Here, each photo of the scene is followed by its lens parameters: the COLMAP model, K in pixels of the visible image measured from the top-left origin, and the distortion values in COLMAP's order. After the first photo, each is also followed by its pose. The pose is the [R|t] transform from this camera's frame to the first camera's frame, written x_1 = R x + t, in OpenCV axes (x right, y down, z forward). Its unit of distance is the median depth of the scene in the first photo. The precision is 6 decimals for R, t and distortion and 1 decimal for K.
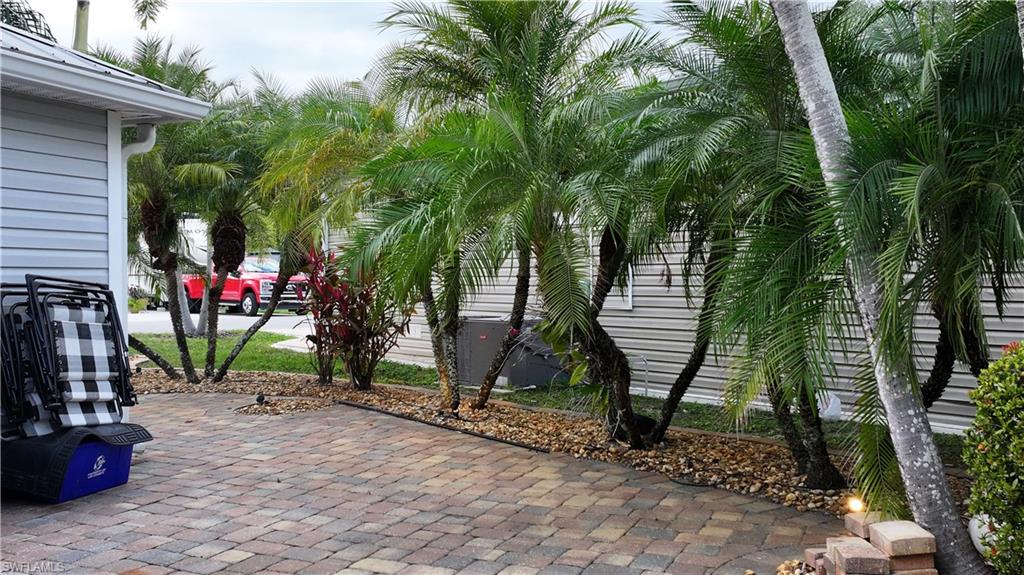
lens RADIAL K [[880.3, 0, 513.6], [0, 880.3, 288.4], [0, 0, 1]] dist [0.001058, -0.011366]
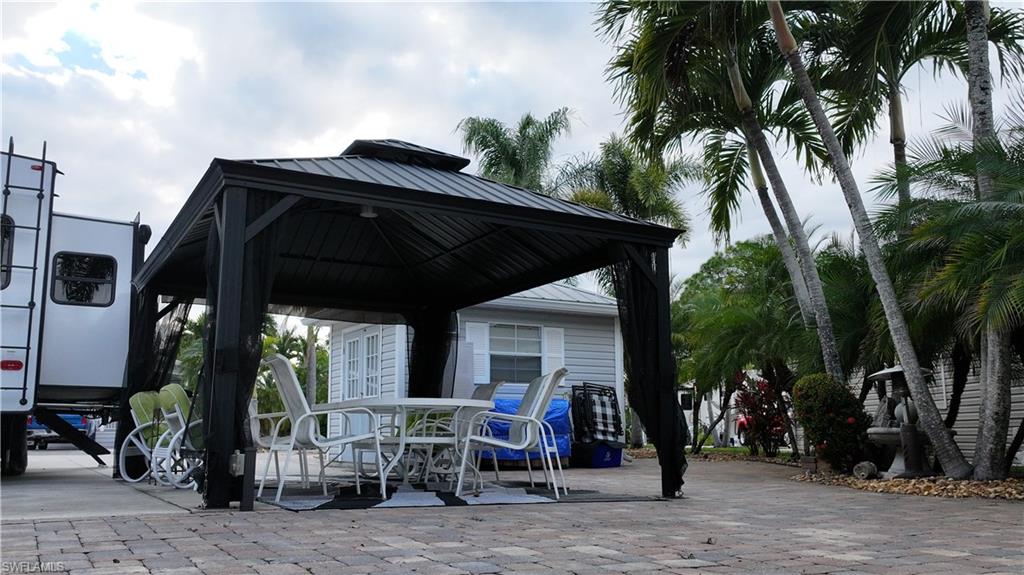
lens RADIAL K [[880.3, 0, 513.6], [0, 880.3, 288.4], [0, 0, 1]] dist [0.001058, -0.011366]
pose [[0.796109, -0.095946, -0.597499, 0.884181], [-0.008897, 0.985389, -0.170088, 0.156611], [0.605088, 0.140724, 0.783623, -1.239331]]
